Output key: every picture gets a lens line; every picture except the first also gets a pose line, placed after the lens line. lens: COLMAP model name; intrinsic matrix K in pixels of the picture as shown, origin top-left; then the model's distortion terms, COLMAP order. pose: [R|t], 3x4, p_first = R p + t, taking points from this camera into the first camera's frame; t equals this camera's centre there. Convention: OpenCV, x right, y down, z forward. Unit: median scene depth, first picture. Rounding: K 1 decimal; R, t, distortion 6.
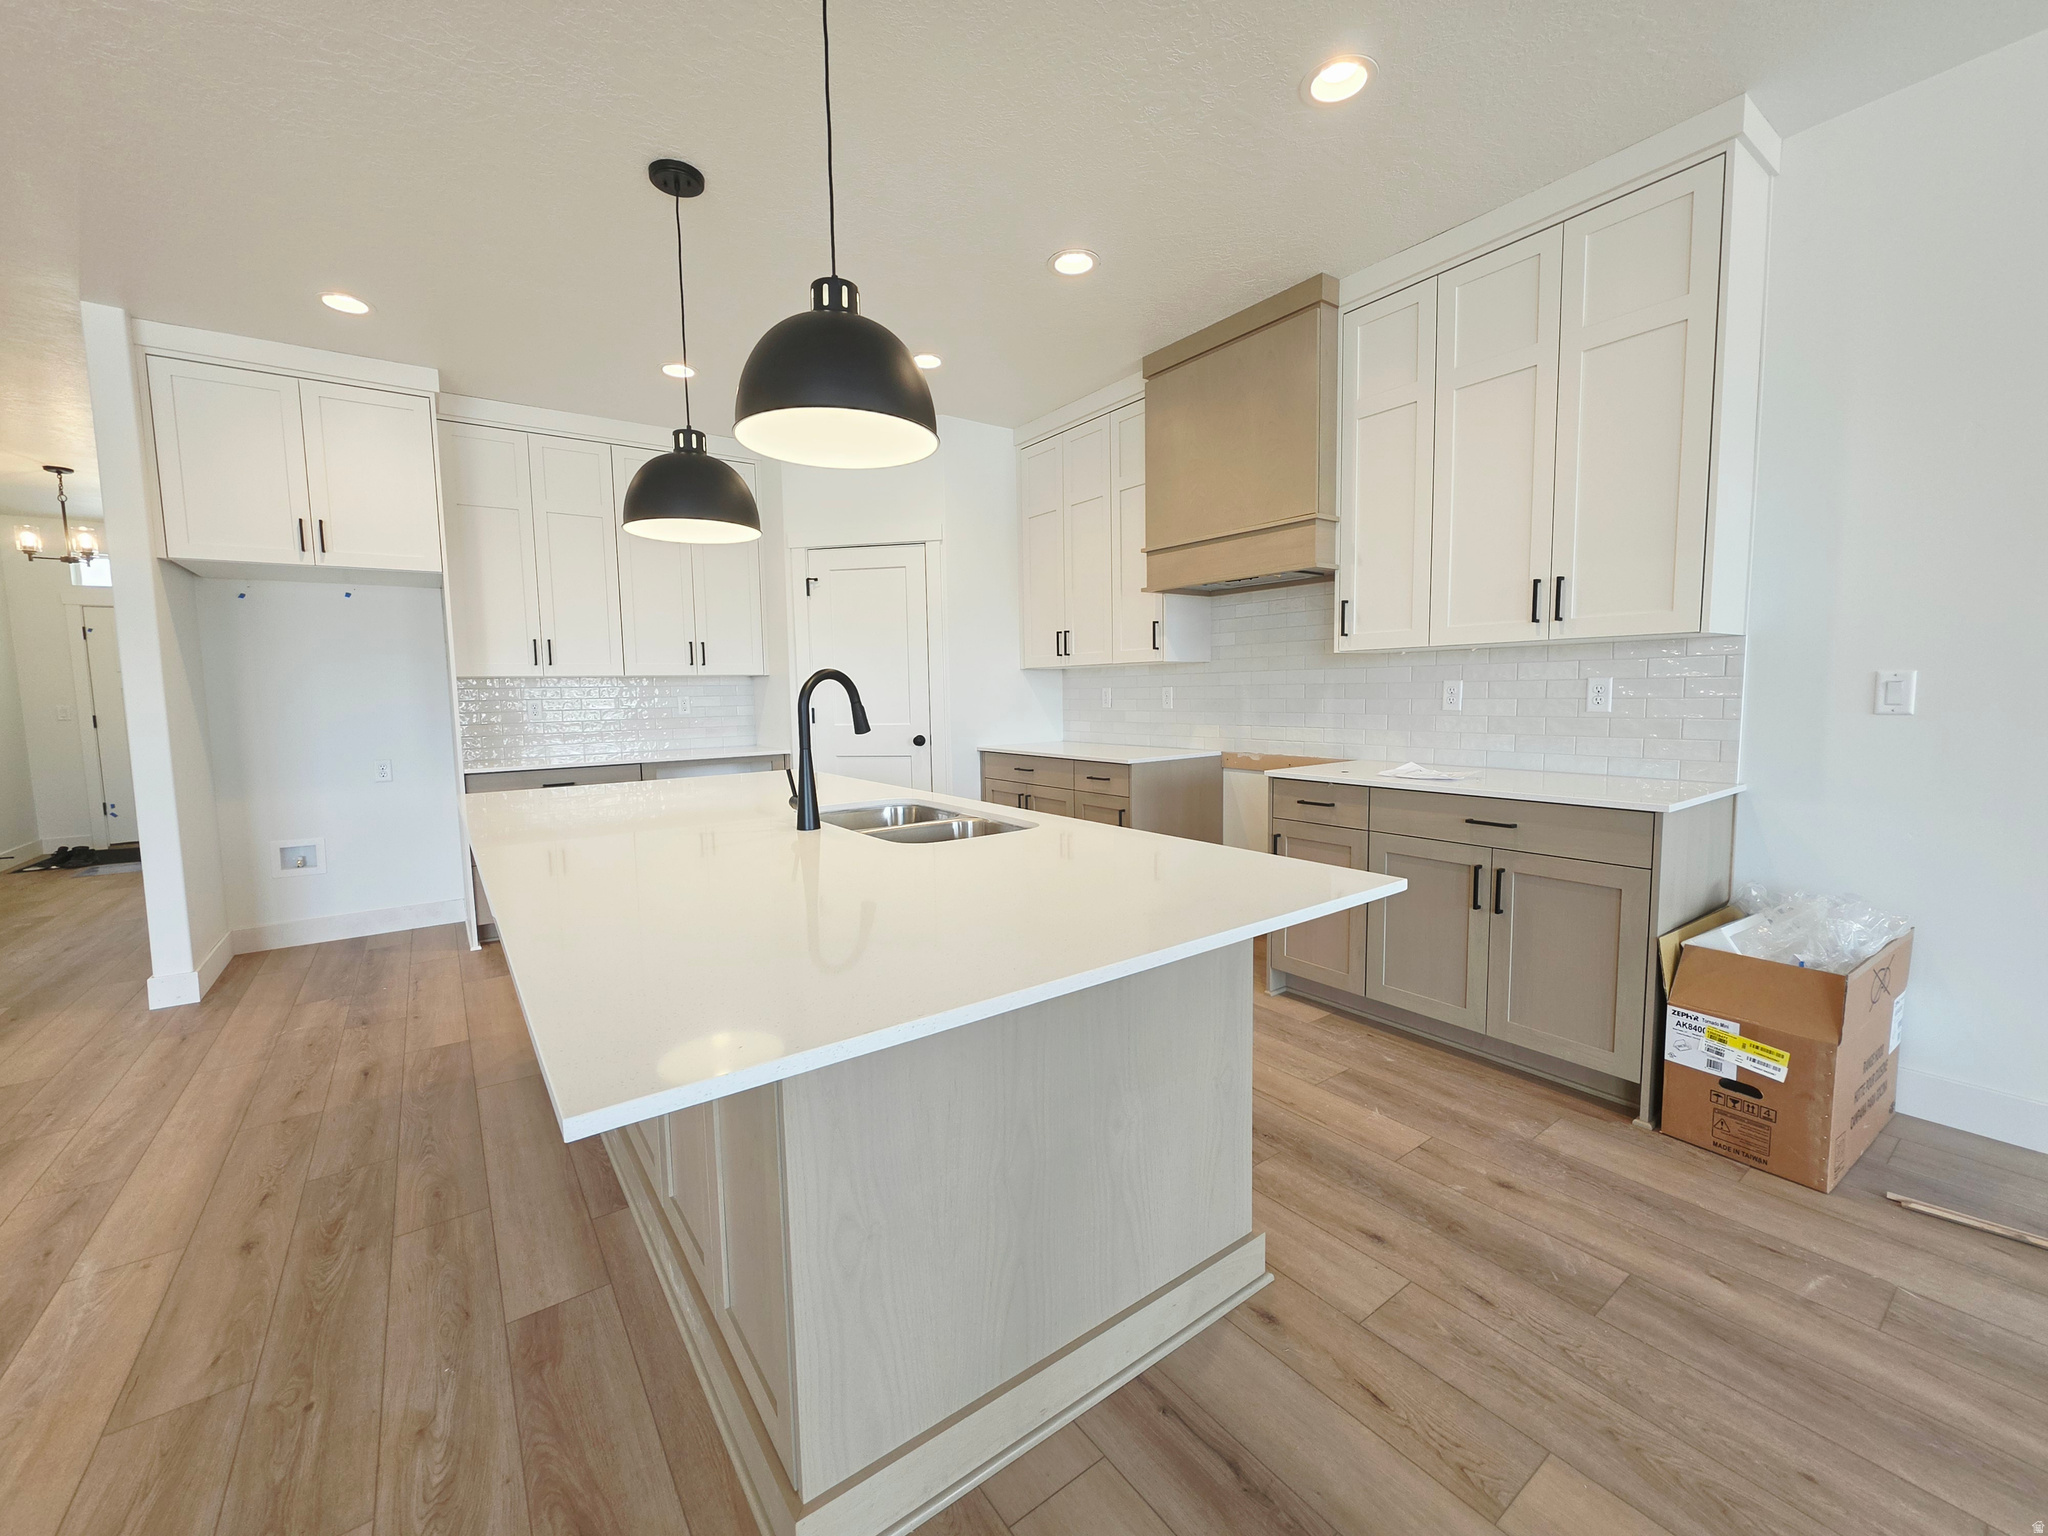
lens RADIAL K [[823.5, 0, 1019.7], [0, 823.5, 761.1], [0, 0, 1]] dist [-0.007150, 0.002327]
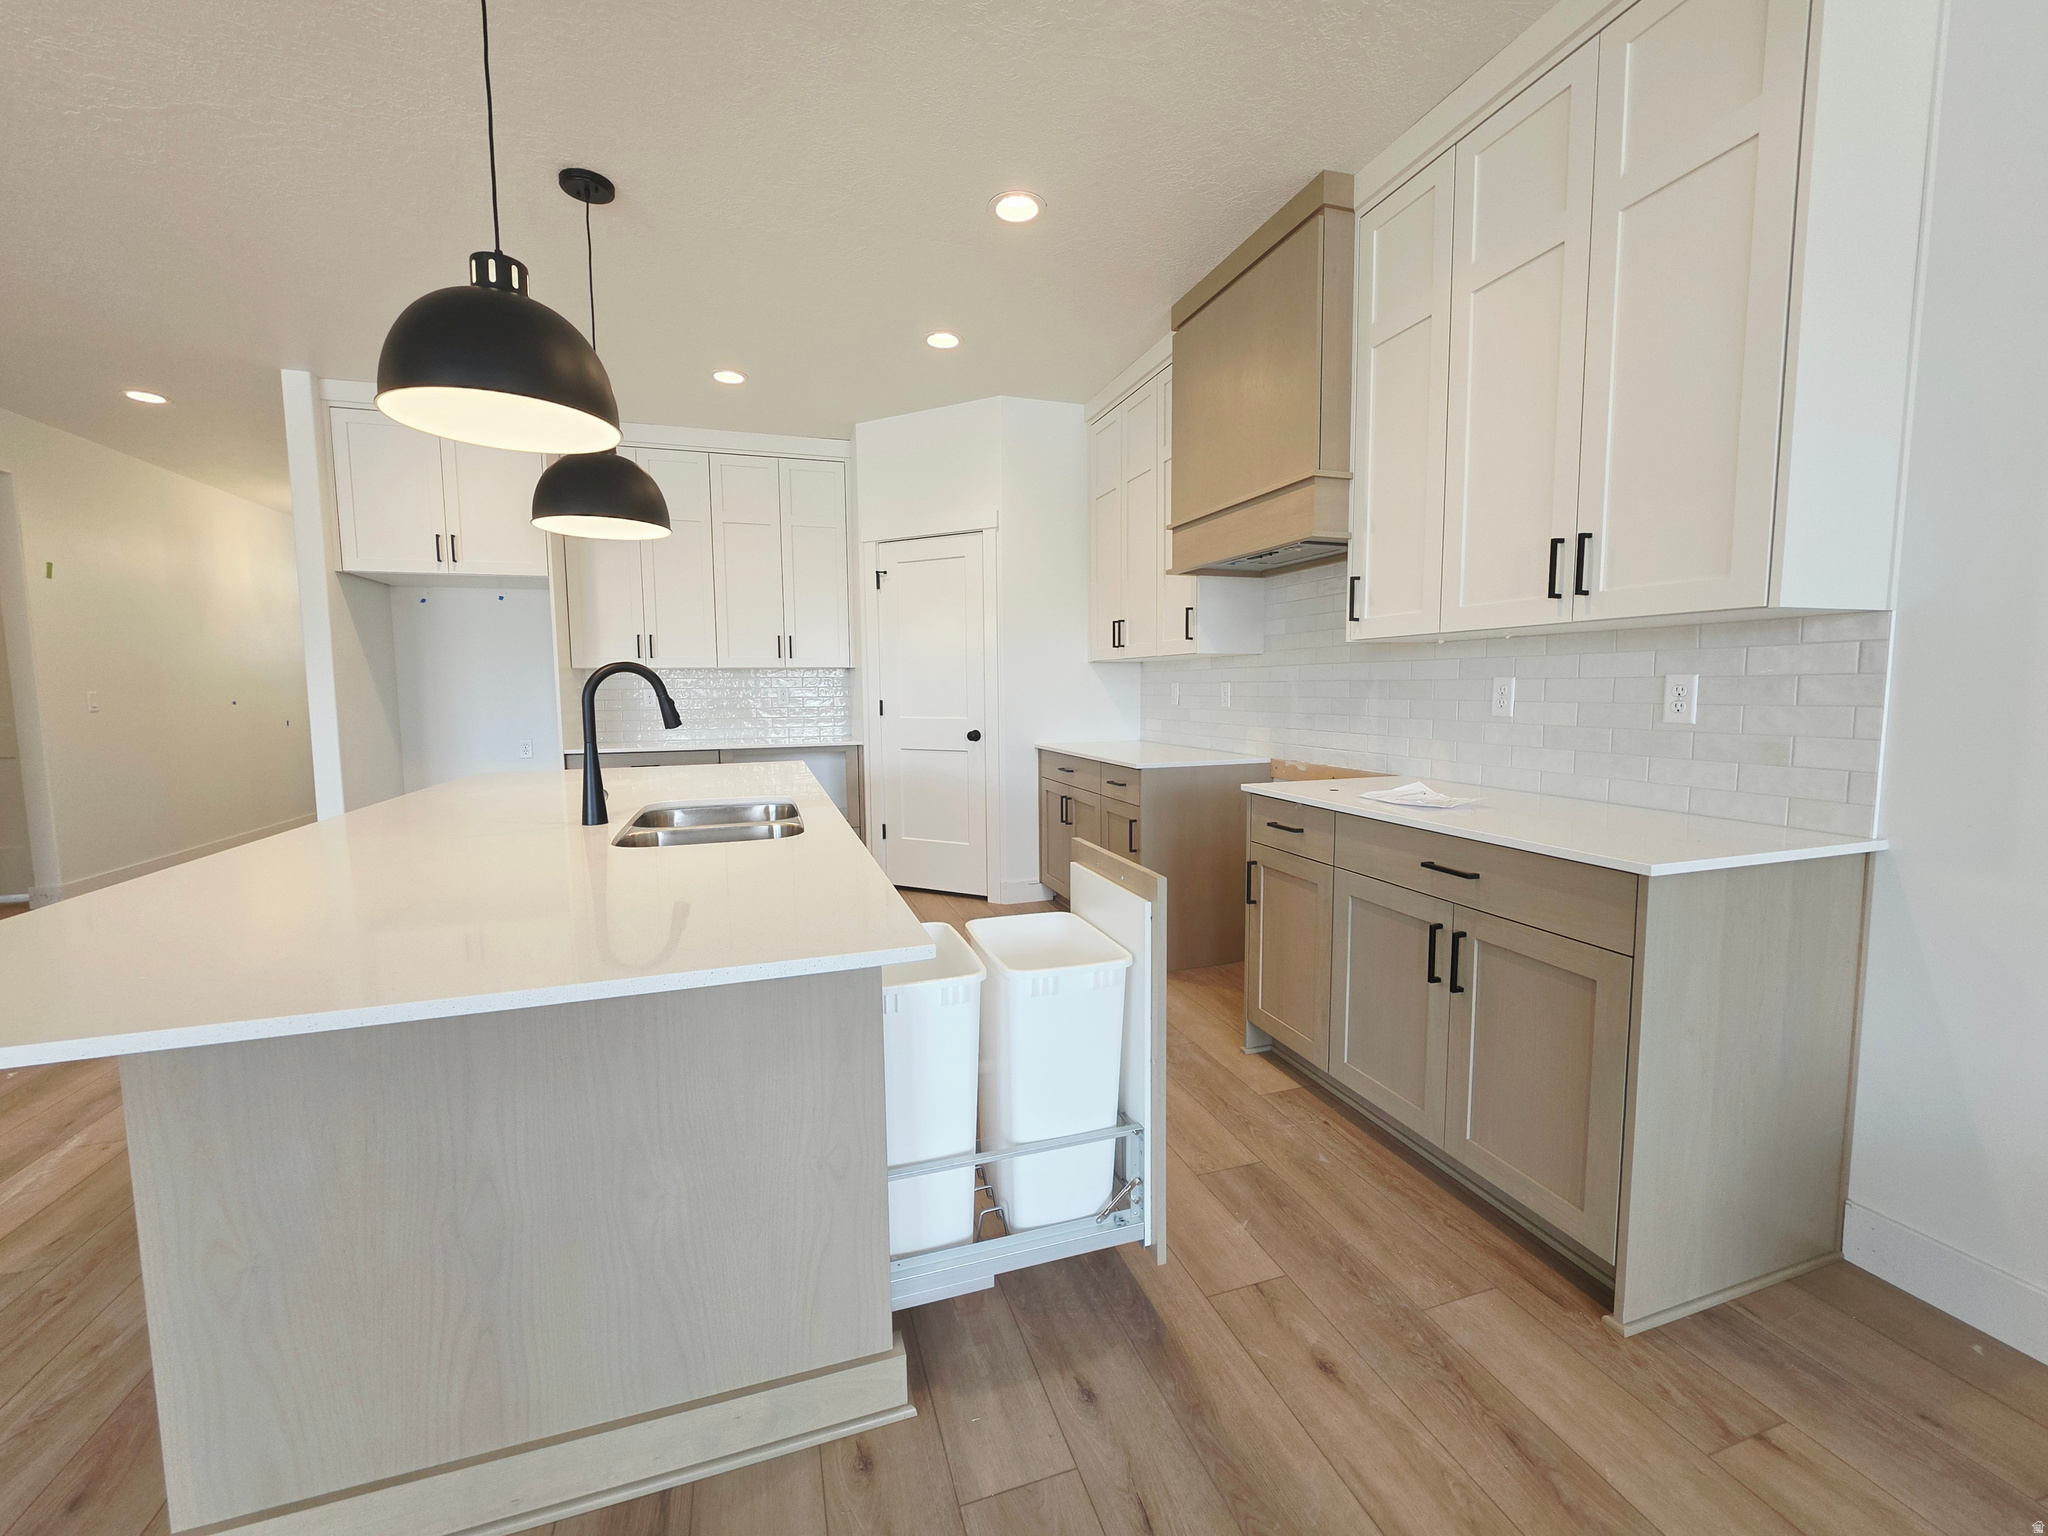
lens RADIAL K [[823.5, 0, 1022.7], [0, 823.5, 758.3], [0, 0, 1]] dist [-0.007150, 0.002327]
pose [[0.953008, 0.036236, -0.300770, 0.397208], [-0.034780, 0.999343, 0.010196, -0.017961], [0.300942, 0.000744, 0.953642, 0.163313]]
